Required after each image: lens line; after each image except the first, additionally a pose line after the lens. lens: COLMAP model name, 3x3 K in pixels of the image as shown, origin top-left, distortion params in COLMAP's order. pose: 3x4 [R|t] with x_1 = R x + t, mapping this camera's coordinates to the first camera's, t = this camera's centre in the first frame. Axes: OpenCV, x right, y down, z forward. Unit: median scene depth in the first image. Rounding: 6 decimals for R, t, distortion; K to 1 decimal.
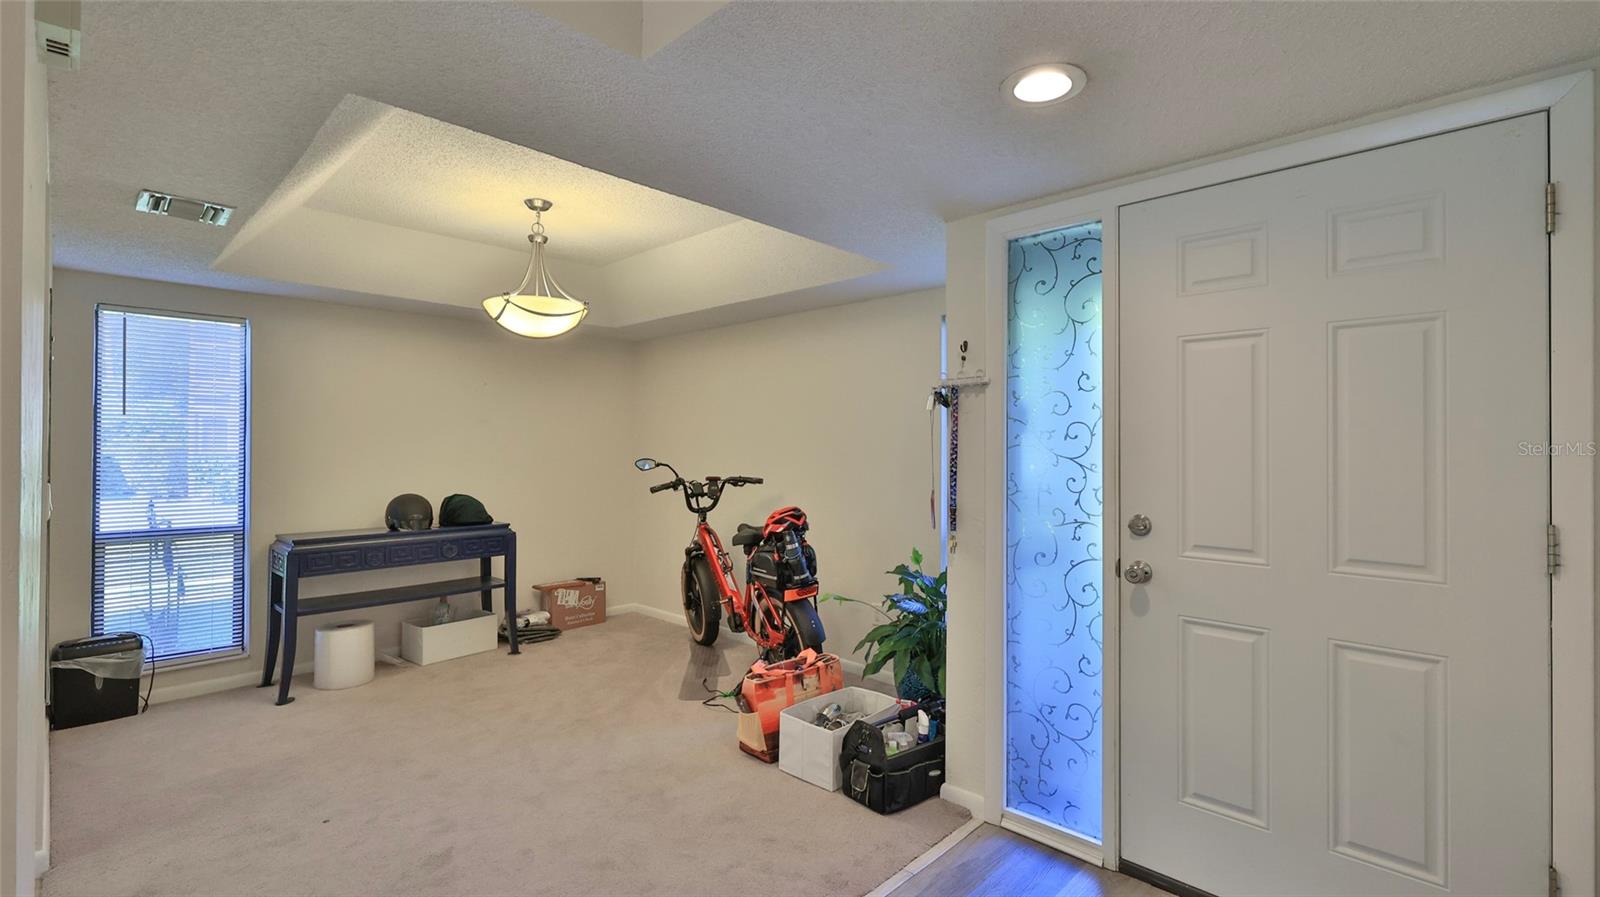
lens RADIAL K [[709.0, 0, 796.7], [0, 709.0, 442.9], [0, 0, 1]] dist [0.001082, 0.000377]
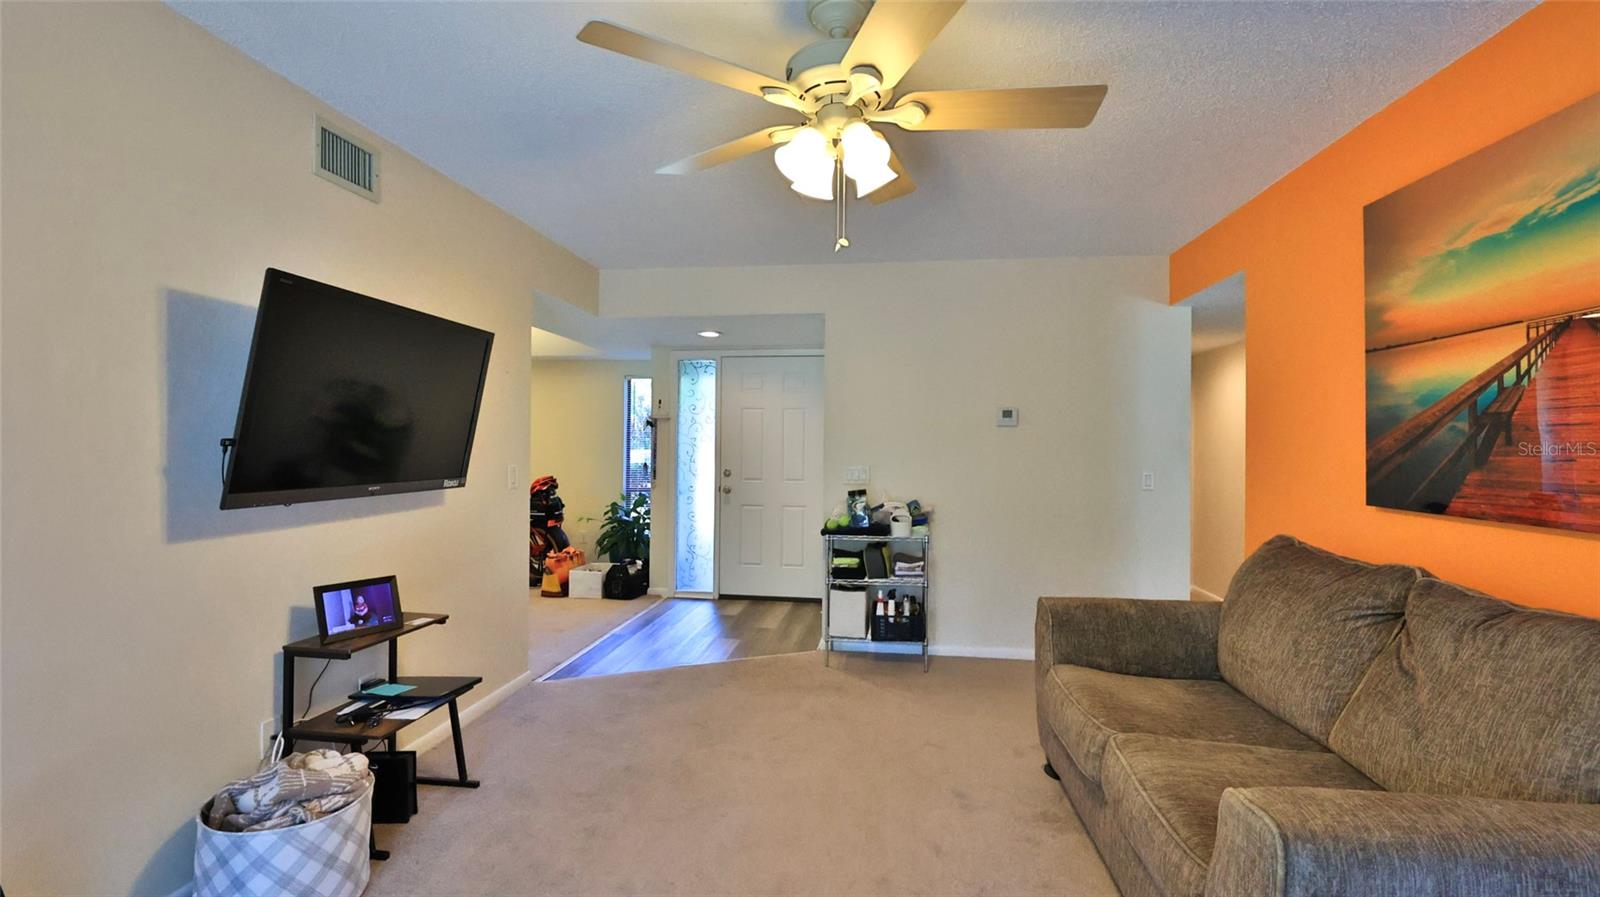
lens RADIAL K [[709.0, 0, 796.7], [0, 709.0, 442.9], [0, 0, 1]] dist [0.001082, 0.000377]
pose [[0.803778, 0.006959, 0.594888, -0.793832], [-0.009794, 0.999951, 0.001536, -0.006384], [-0.594848, -0.007061, 0.803807, -1.164120]]
